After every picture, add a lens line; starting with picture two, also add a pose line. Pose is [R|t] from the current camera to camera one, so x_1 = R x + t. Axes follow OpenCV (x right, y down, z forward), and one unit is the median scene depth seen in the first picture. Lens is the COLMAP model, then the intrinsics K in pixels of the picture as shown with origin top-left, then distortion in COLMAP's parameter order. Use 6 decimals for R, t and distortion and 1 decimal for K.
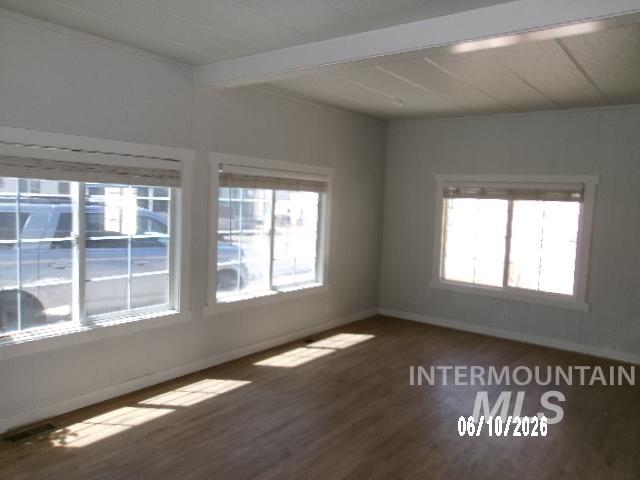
lens RADIAL K [[500.1, 0, 324.7], [0, 500.1, 236.3], [0, 0, 1]] dist [-0.033712, 0.052145]
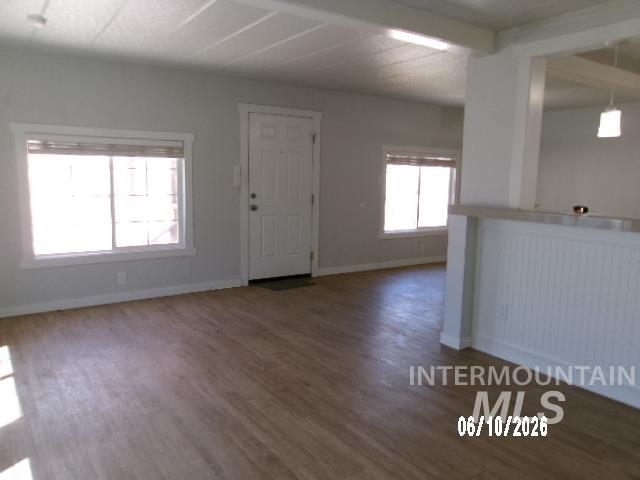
lens RADIAL K [[500.1, 0, 325.8], [0, 500.1, 245.0], [0, 0, 1]] dist [-0.033712, 0.052145]
pose [[0.305410, -0.174746, 0.936049, -0.417232], [0.059842, 0.984596, 0.164284, -0.038777], [-0.950339, 0.005841, 0.311163, 0.330046]]
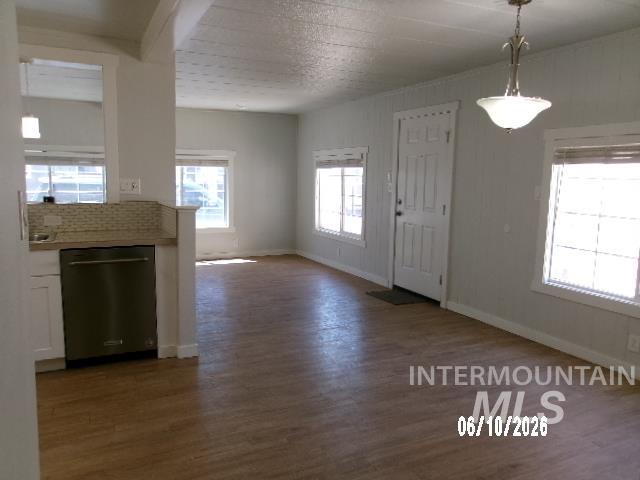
lens RADIAL K [[500.1, 0, 323.3], [0, 500.1, 243.6], [0, 0, 1]] dist [-0.033712, 0.052145]
pose [[0.894826, 0.033516, -0.445154, 0.957519], [-0.011416, 0.998570, 0.052236, 0.064727], [0.446268, -0.041661, 0.893929, -0.254243]]
